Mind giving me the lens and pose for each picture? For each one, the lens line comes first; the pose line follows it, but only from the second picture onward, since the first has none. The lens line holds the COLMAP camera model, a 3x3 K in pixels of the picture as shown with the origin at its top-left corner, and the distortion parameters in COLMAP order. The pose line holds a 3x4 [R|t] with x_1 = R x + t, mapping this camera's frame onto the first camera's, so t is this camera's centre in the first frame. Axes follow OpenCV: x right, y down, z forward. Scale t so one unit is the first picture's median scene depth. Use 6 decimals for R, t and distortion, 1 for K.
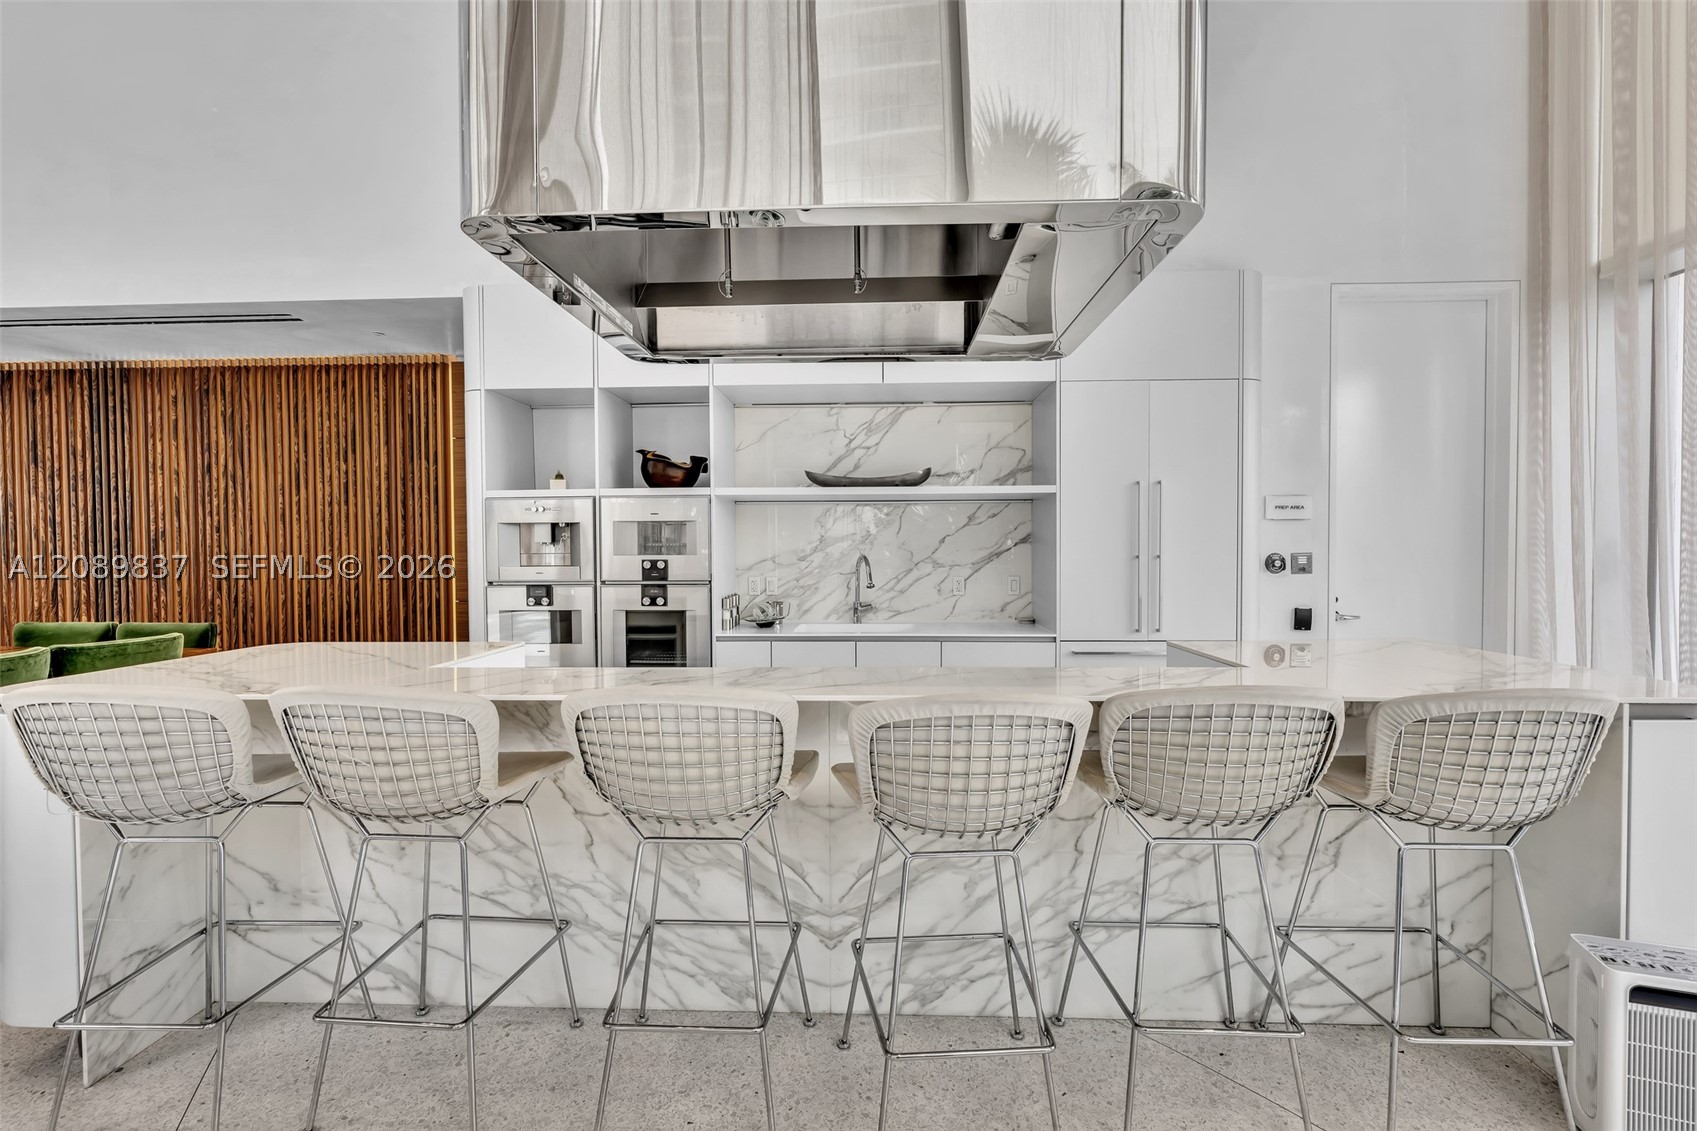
lens RADIAL K [[758.4, 0, 850.8], [0, 758.4, 558.1], [0, 0, 1]] dist [-0.003181, -0.000336]
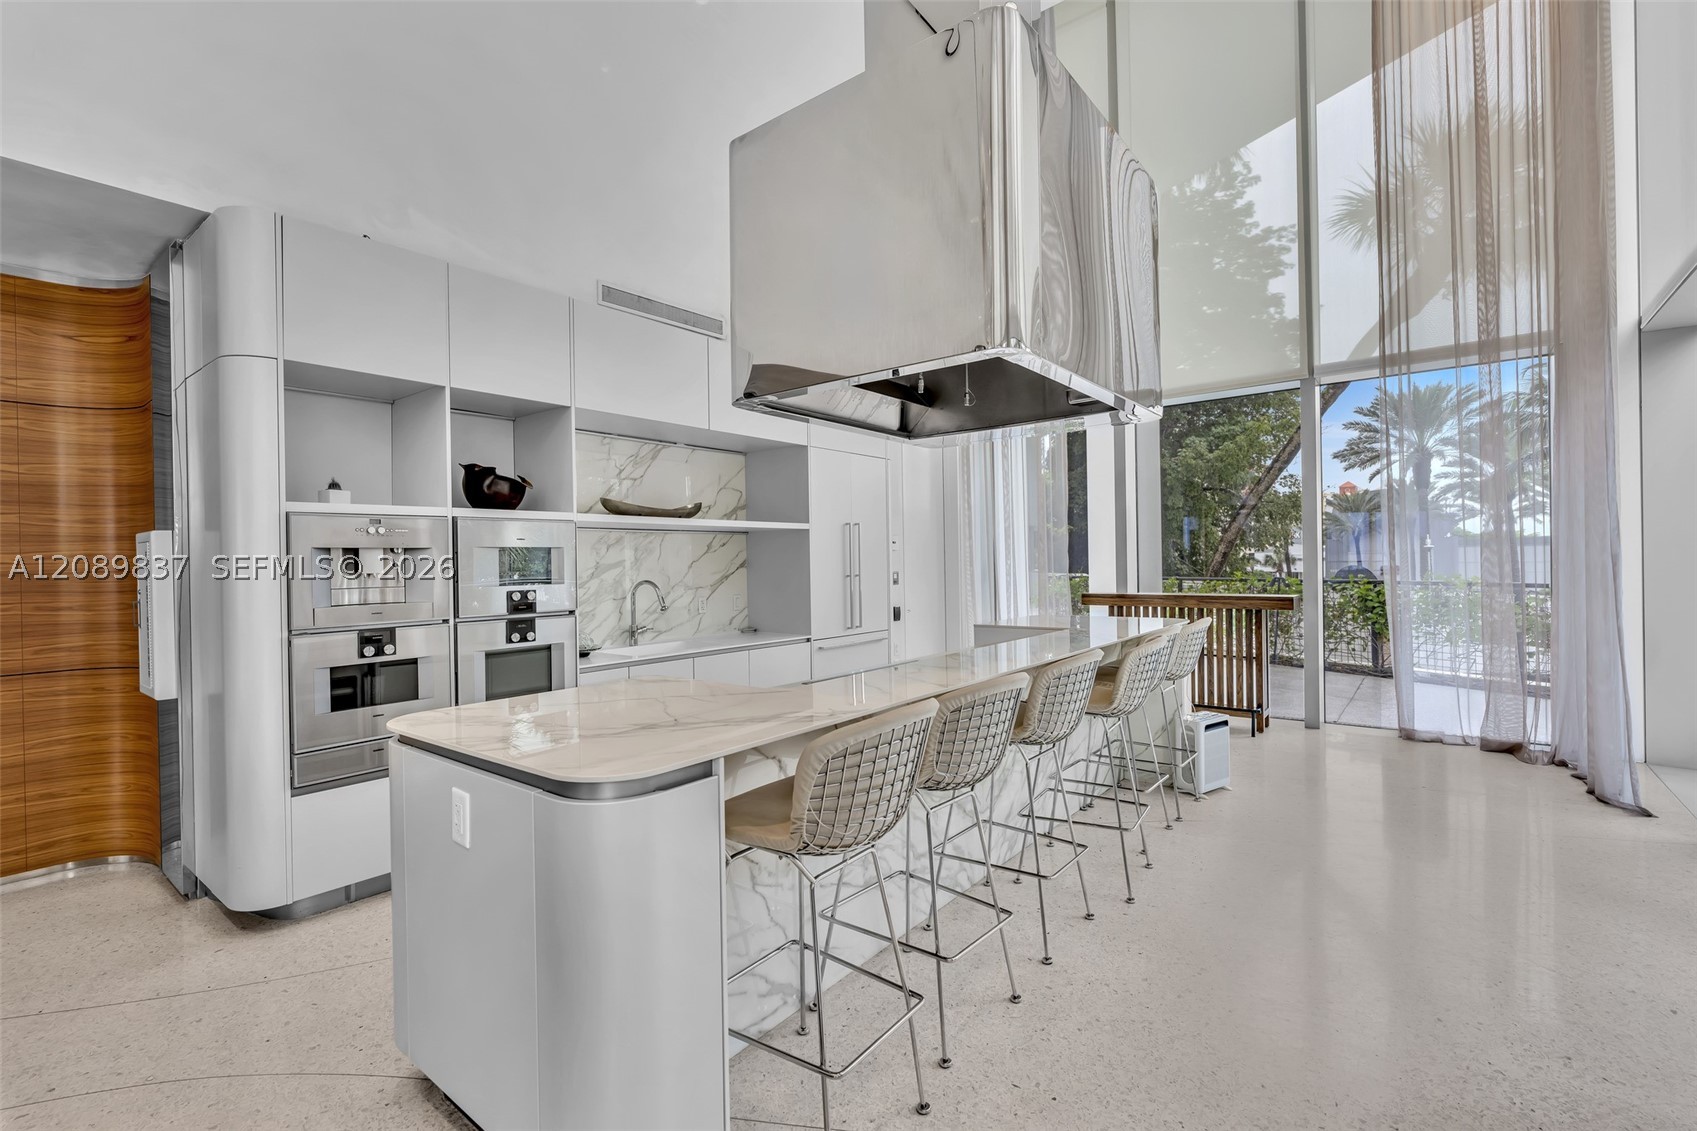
lens RADIAL K [[758.4, 0, 846.3], [0, 758.4, 558.3], [0, 0, 1]] dist [-0.003181, -0.000336]
pose [[0.585095, -0.002371, 0.810961, -0.709680], [0.025610, 0.999551, -0.015555, -0.011713], [-0.810560, 0.029870, 0.584893, 0.156233]]
